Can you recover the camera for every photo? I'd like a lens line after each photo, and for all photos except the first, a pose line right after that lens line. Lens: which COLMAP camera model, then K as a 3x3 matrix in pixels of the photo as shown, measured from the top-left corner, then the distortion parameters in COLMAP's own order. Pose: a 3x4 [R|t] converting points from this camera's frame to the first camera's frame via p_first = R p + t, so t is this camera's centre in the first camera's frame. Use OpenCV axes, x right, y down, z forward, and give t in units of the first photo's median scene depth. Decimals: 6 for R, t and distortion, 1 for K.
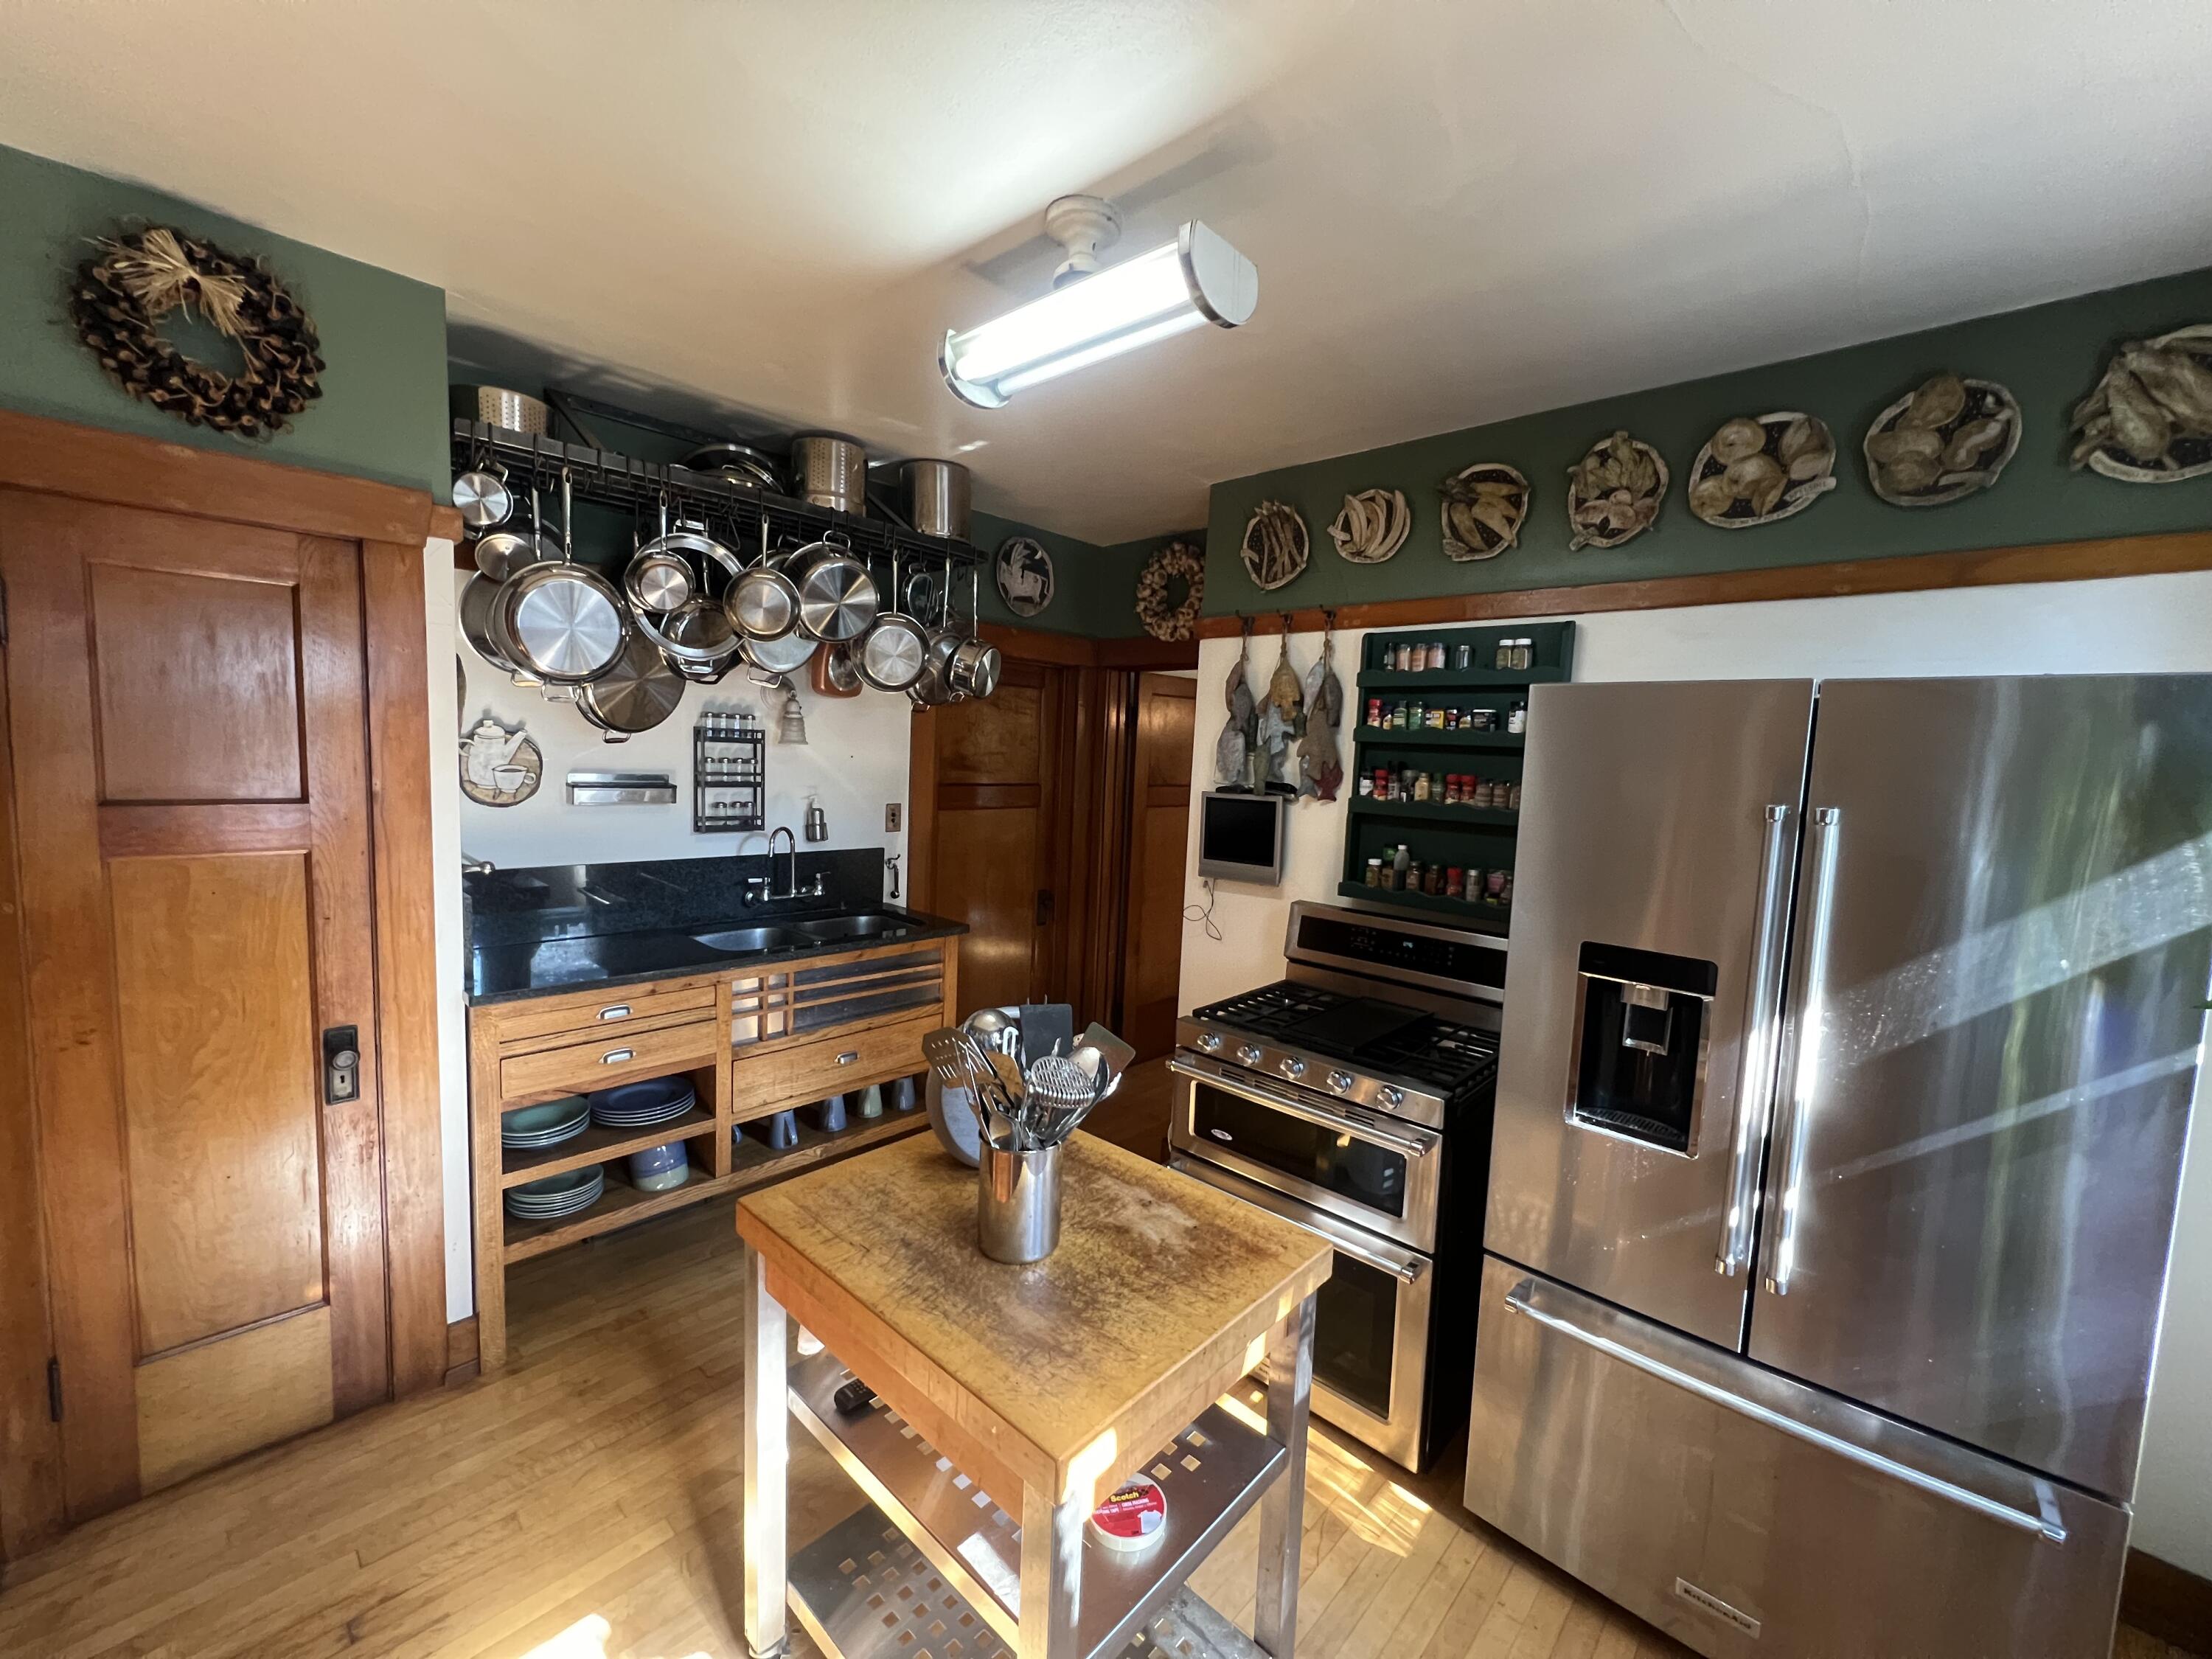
lens RADIAL K [[883.2, 0, 1109.9], [0, 883.2, 830.8], [0, 0, 1]] dist [-0.000443, 0.000116]
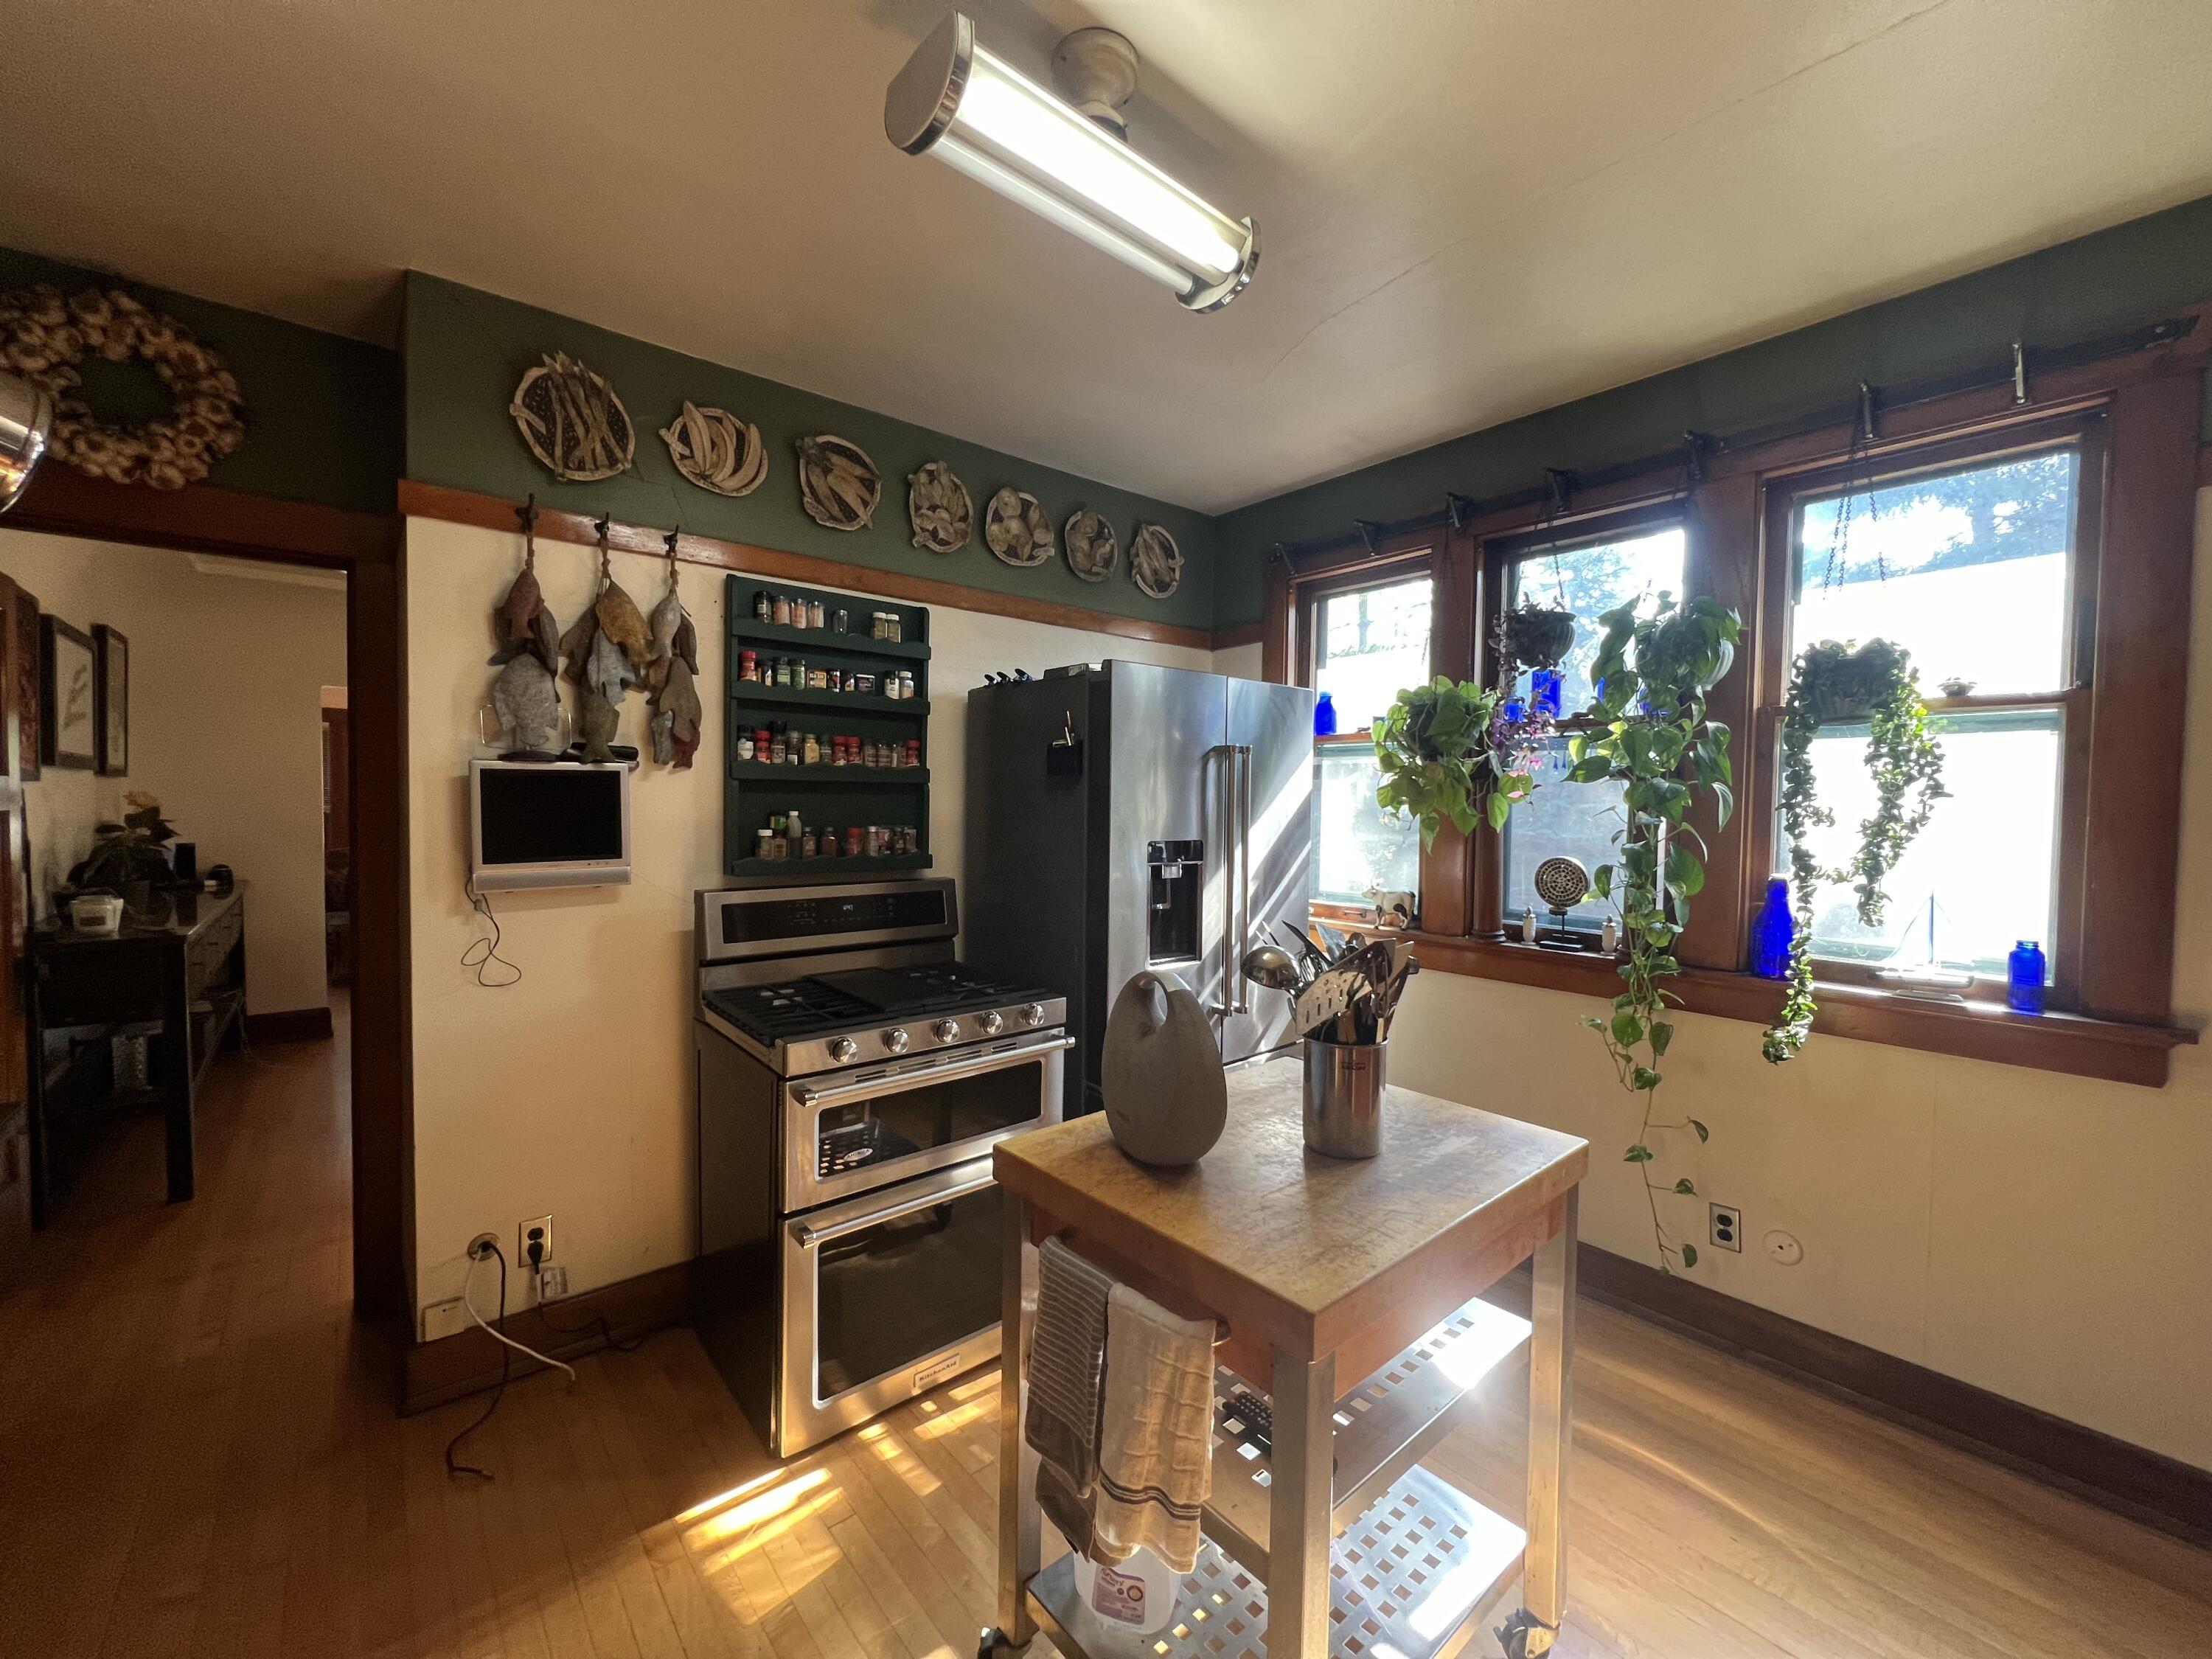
lens RADIAL K [[883.2, 0, 1109.5], [0, 883.2, 828.8], [0, 0, 1]] dist [-0.000443, 0.000116]
pose [[0.122559, -0.070183, 0.989977, -0.579875], [0.082902, 0.994734, 0.060257, 0.006469], [-0.988993, 0.074686, 0.127731, 0.566345]]
